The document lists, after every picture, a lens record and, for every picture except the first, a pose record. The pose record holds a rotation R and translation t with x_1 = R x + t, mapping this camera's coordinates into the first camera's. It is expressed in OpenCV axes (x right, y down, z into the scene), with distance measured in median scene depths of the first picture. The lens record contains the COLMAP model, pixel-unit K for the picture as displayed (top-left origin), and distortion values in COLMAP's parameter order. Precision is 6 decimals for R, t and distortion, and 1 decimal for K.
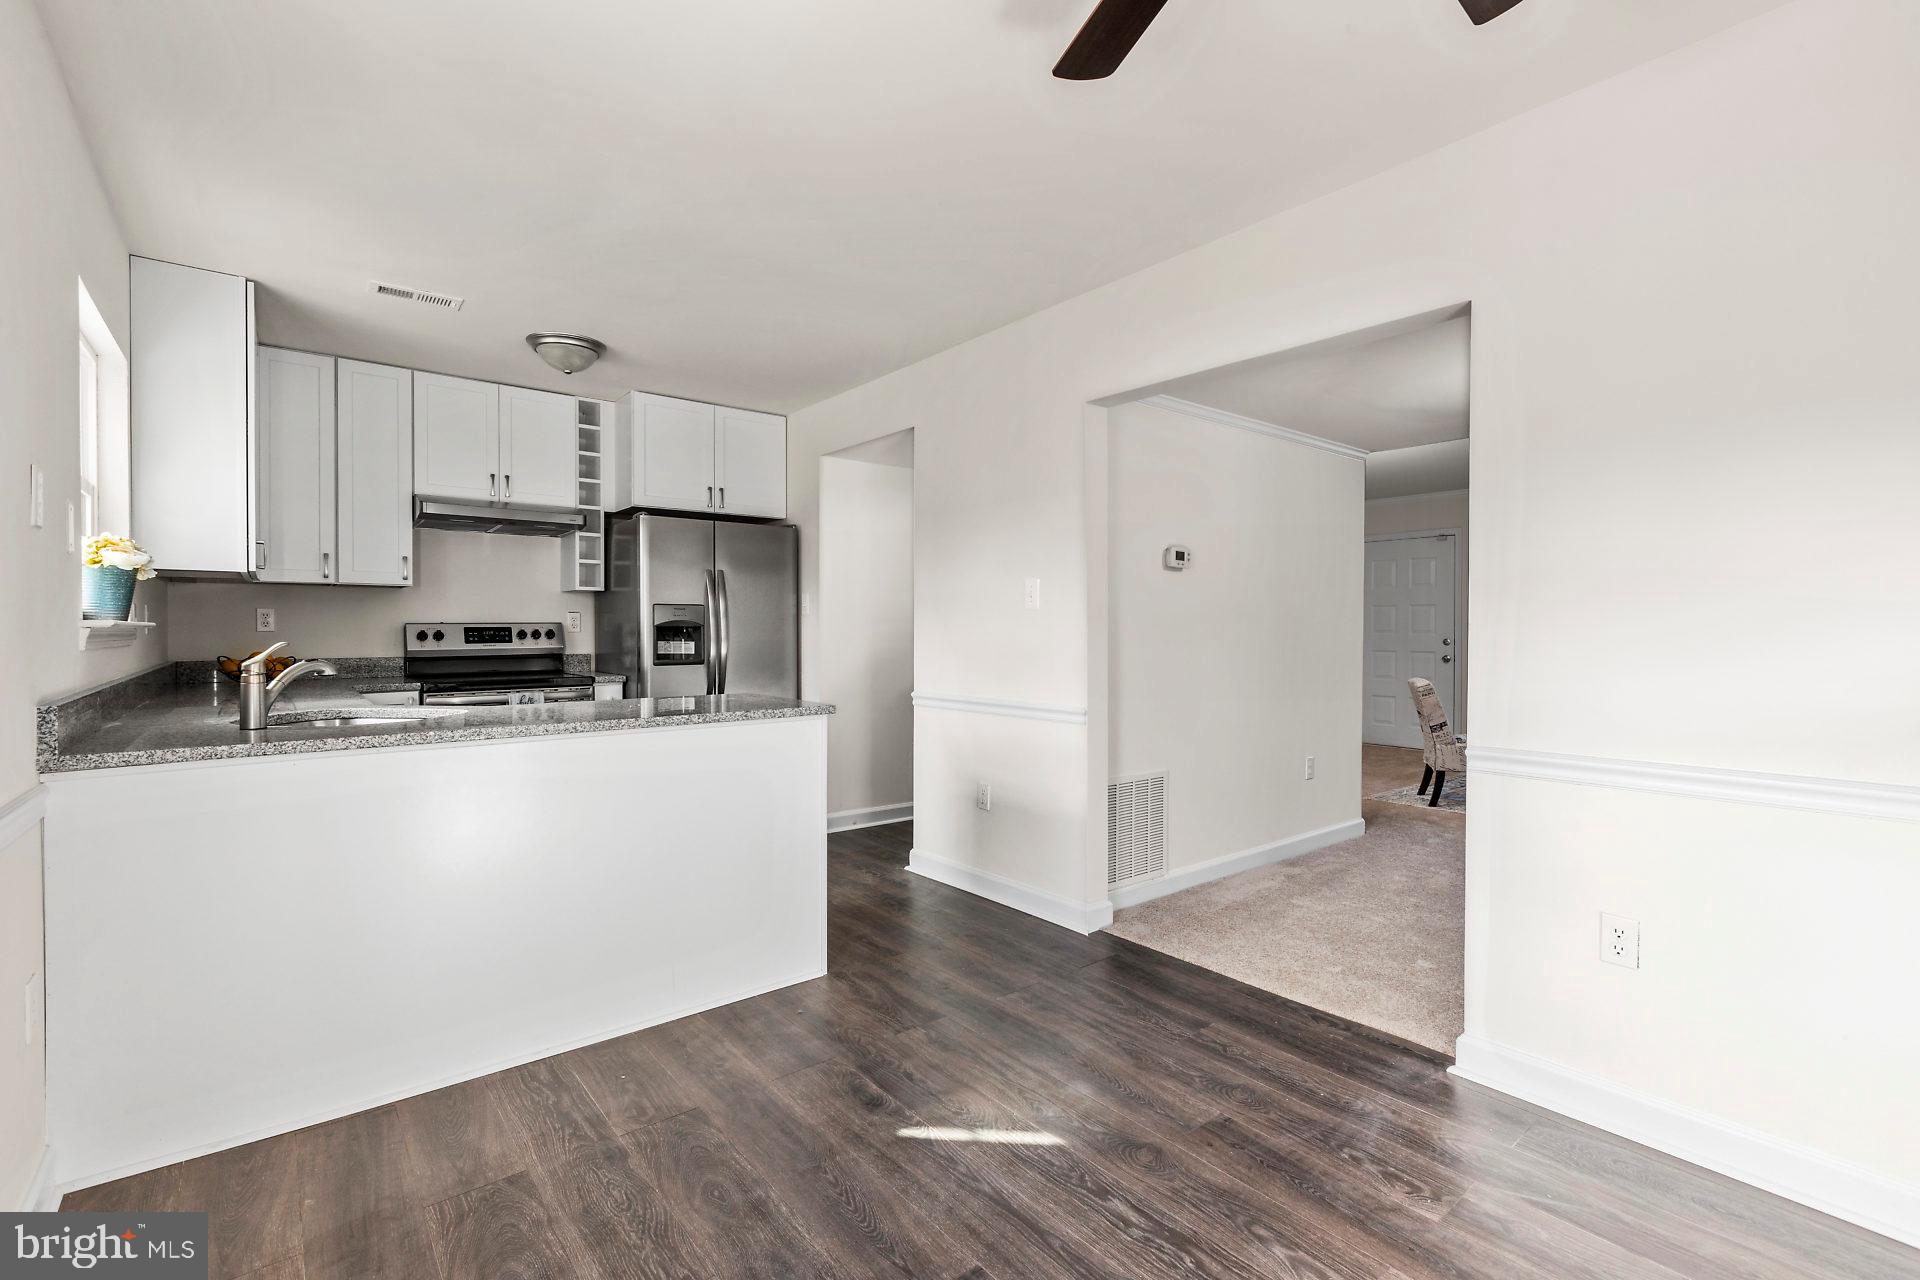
lens RADIAL K [[852.9, 0, 949.5], [0, 852.9, 632.2], [0, 0, 1]] dist [0.000869, 0.000264]
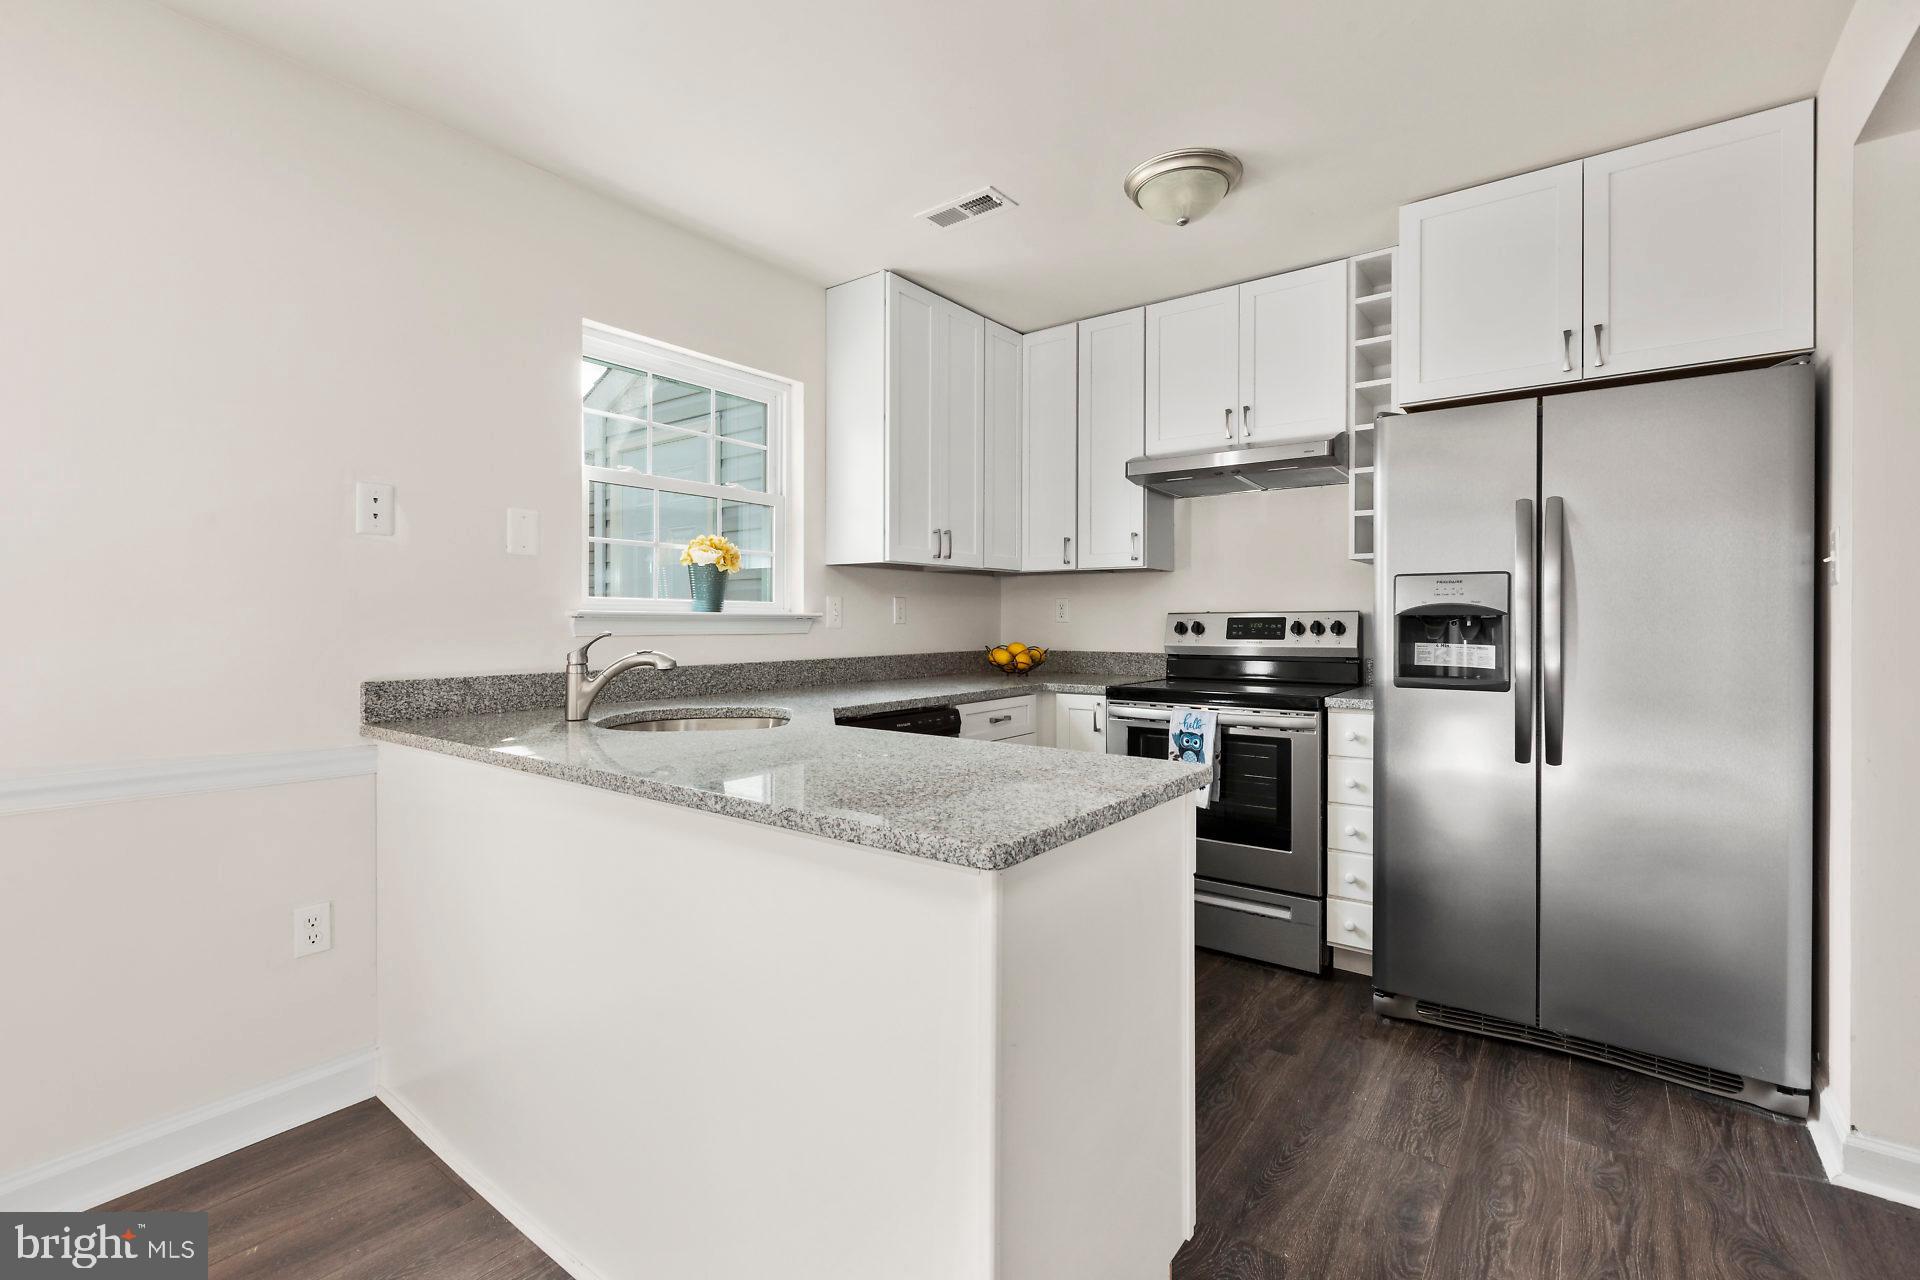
lens RADIAL K [[852.9, 0, 950.2], [0, 852.9, 620.3], [0, 0, 1]] dist [0.000869, 0.000264]
pose [[0.240011, 0.000554, -0.970770, 0.128675], [-0.005786, 0.999983, -0.000860, -0.001557], [0.970753, 0.005823, 0.240010, 0.633494]]
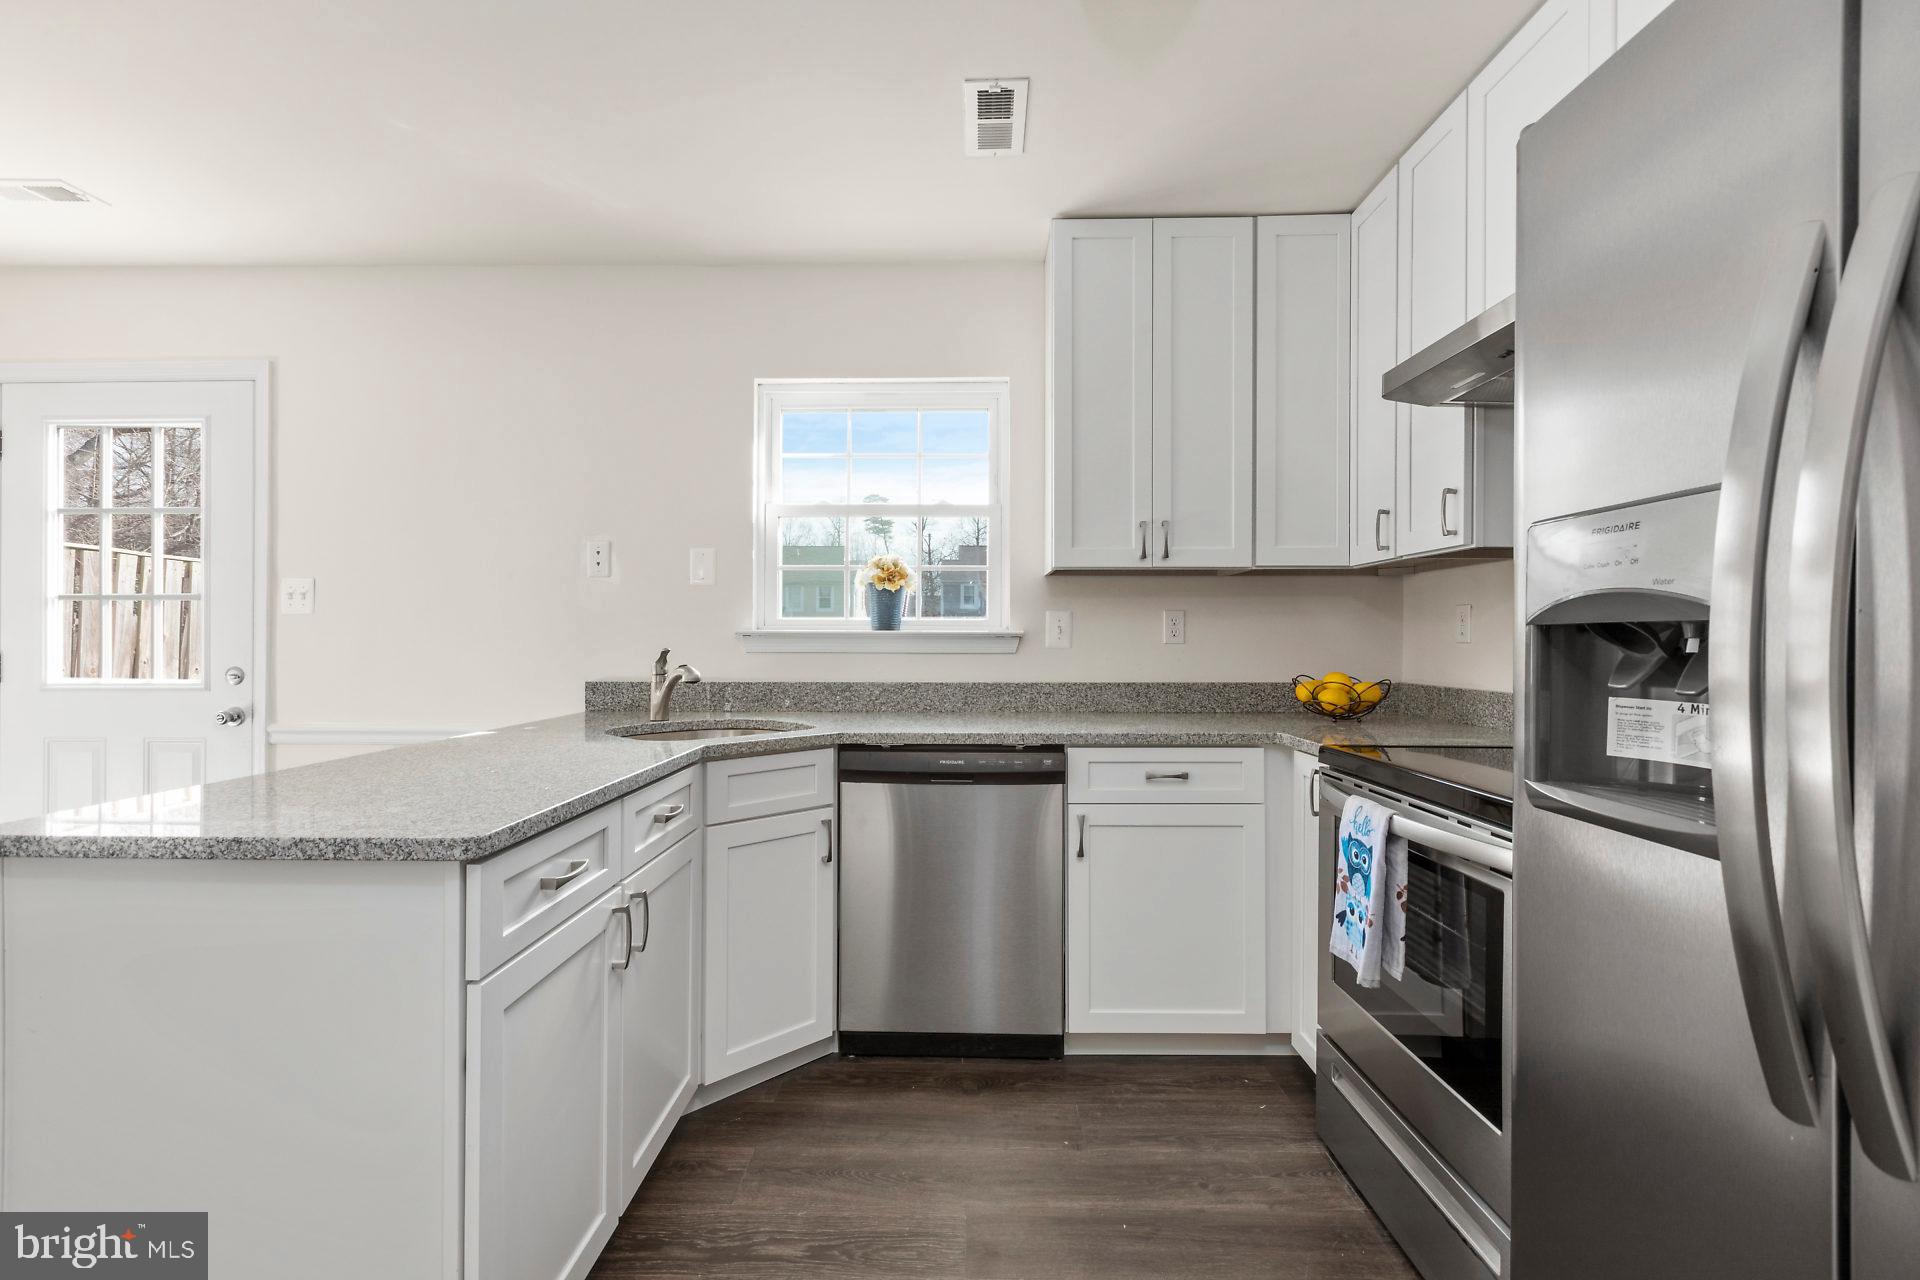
lens RADIAL K [[852.9, 0, 946.2], [0, 852.9, 639.1], [0, 0, 1]] dist [0.000869, 0.000264]
pose [[-0.641252, -0.001142, -0.767329, -0.087776], [-0.005935, 0.999976, 0.003472, -0.003450], [0.767307, 0.006781, -0.641244, 1.104523]]
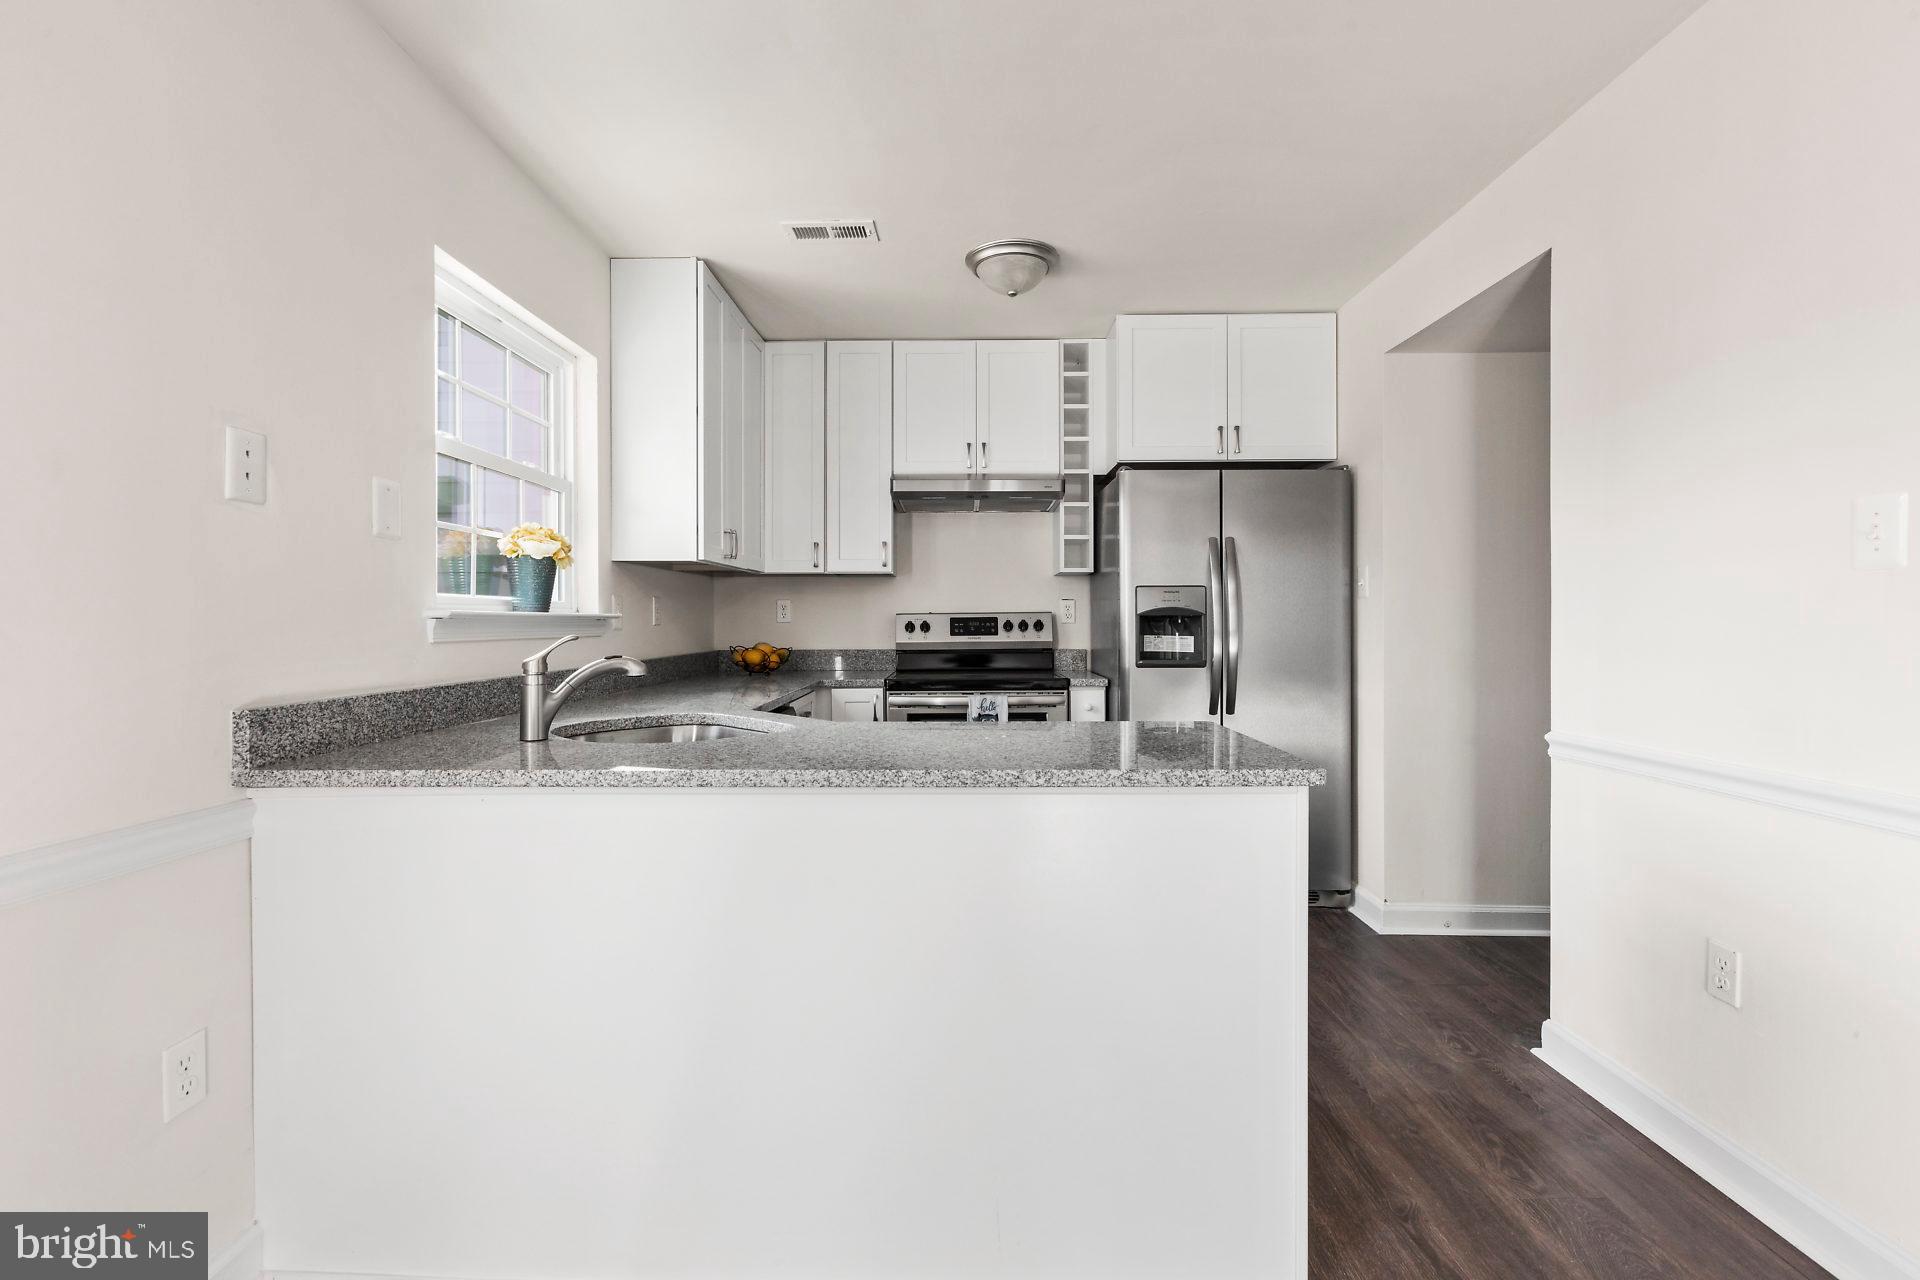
lens RADIAL K [[852.9, 0, 949.9], [0, 852.9, 620.9], [0, 0, 1]] dist [0.000869, 0.000264]
pose [[0.768980, -0.001153, -0.639271, 0.011668], [-0.000567, 0.999997, -0.002486, -0.000054], [0.639272, 0.002274, 0.768977, 0.333965]]
